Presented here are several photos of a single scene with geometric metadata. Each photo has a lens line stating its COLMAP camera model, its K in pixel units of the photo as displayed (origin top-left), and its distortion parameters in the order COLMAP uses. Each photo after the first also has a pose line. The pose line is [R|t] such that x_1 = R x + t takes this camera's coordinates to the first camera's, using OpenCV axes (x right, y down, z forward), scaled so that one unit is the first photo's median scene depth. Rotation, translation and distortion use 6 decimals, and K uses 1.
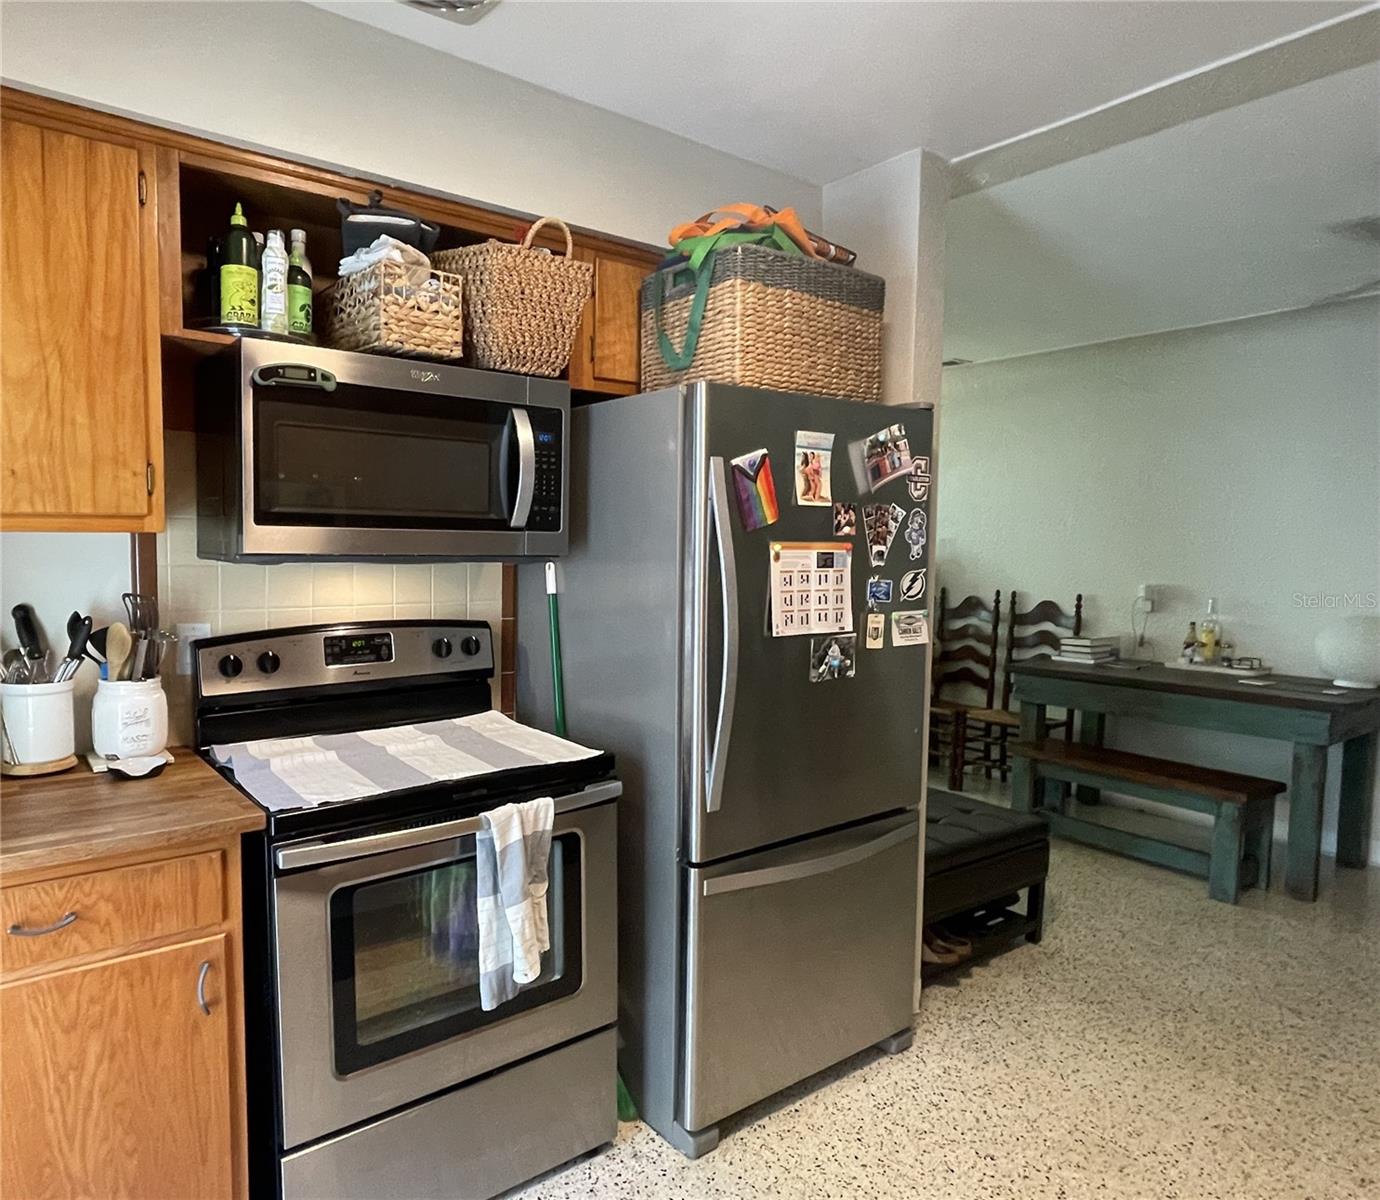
lens RADIAL K [[900.6, 0, 605.9], [0, 900.6, 597.6], [0, 0, 1]] dist [0.010756, -0.000439]
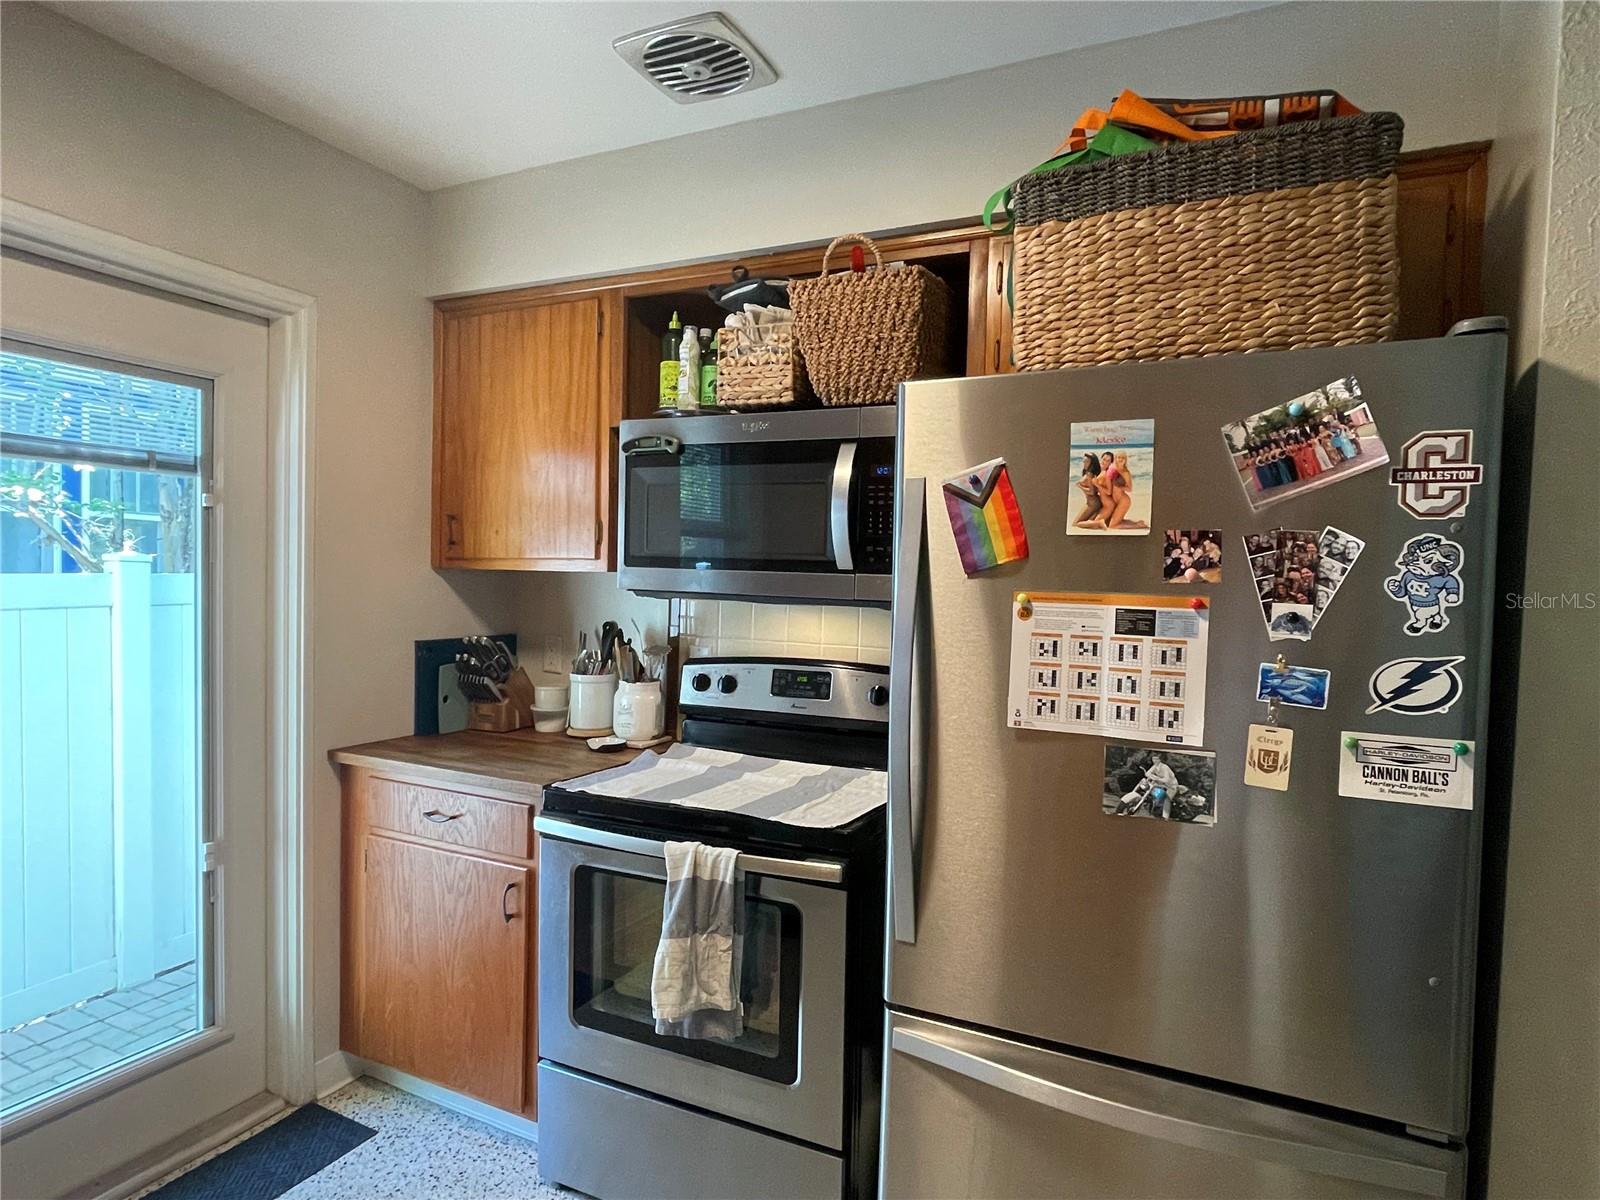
lens RADIAL K [[889.1, 0, 806.0], [0, 889.1, 606.2], [0, 0, 1]] dist [-0.003943, 0.005057]
pose [[0.484506, 0.035587, -0.874064, 0.674398], [-0.078909, 0.996877, -0.003153, -0.032948], [0.871222, 0.070499, 0.485801, 0.507662]]
